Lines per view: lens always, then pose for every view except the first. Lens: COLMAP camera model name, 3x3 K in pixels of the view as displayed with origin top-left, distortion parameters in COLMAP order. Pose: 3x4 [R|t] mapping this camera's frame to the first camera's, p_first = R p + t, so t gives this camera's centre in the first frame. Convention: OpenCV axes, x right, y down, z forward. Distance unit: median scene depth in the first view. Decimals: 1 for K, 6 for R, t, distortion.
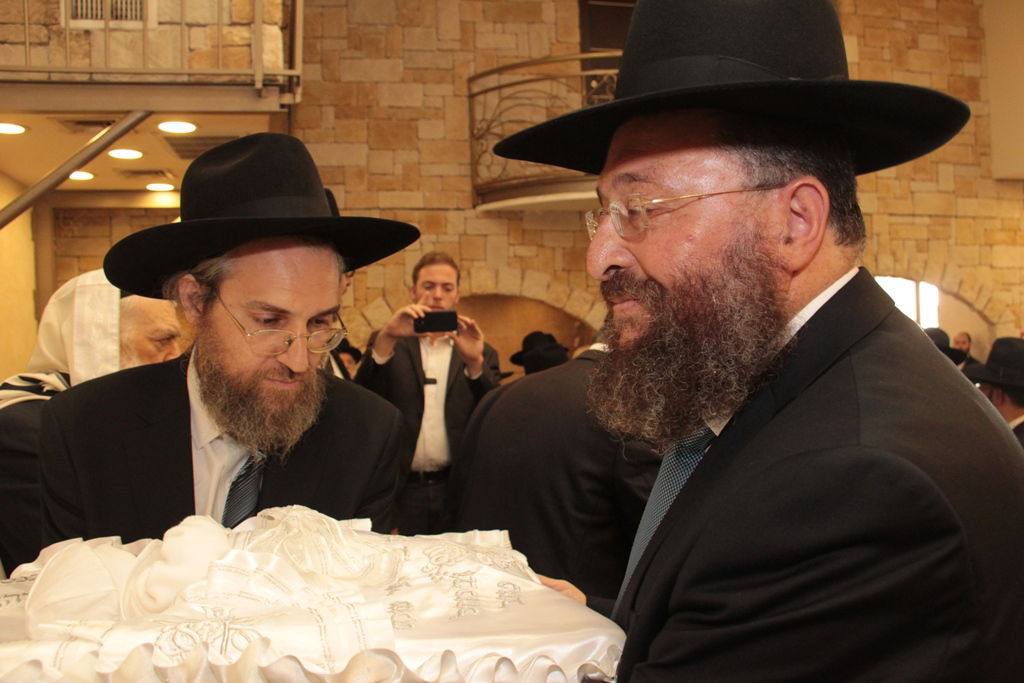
lens RADIAL K [[821.4, 0, 532.5], [0, 821.4, 338.4], [0, 0, 1]] dist [-0.192896, 0.141650]
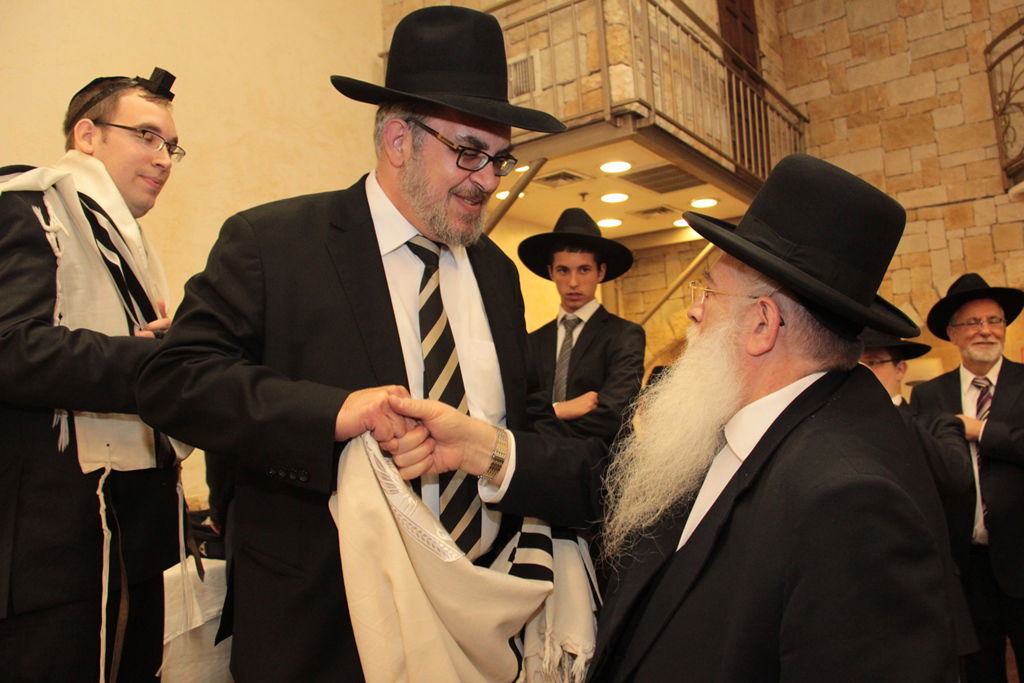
lens RADIAL K [[821.4, 0, 532.5], [0, 821.4, 338.4], [0, 0, 1]] dist [-0.192896, 0.141650]
pose [[0.644418, -0.070129, -0.761450, 0.230982], [0.027237, 0.997259, -0.068797, 0.042768], [0.764188, 0.023595, 0.644562, 0.069799]]
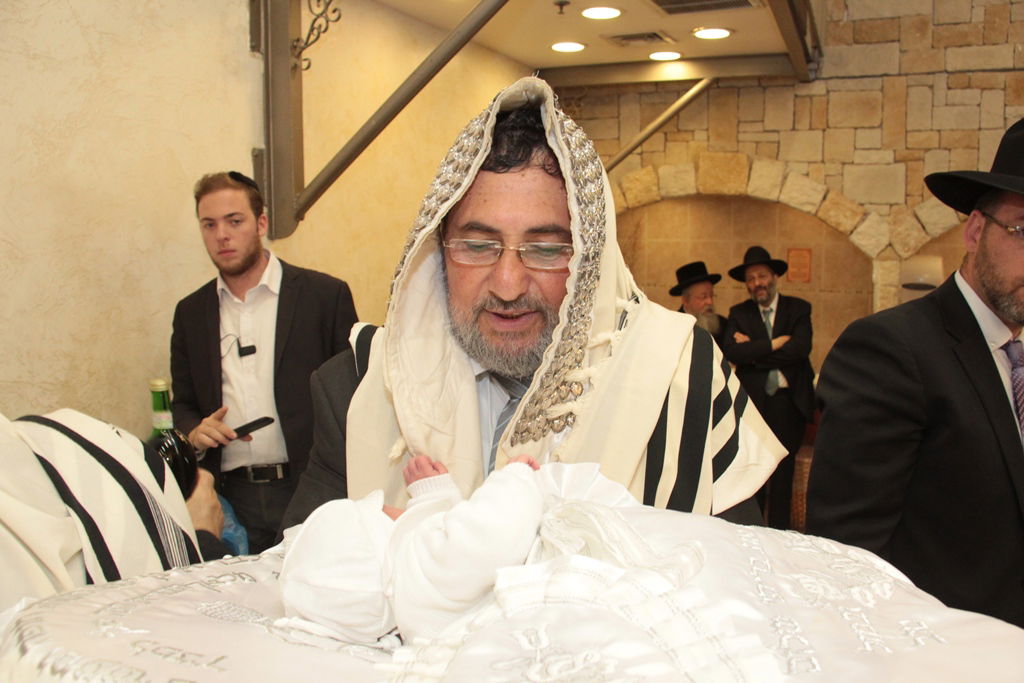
lens RADIAL K [[857.4, 0, 539.1], [0, 857.4, 341.7], [0, 0, 1]] dist [-0.201887, 0.163150]
pose [[0.783669, 0.109064, -0.611529, -0.000099], [-0.026847, 0.989493, 0.142067, -0.012027], [0.620598, -0.094916, 0.778363, 0.169750]]
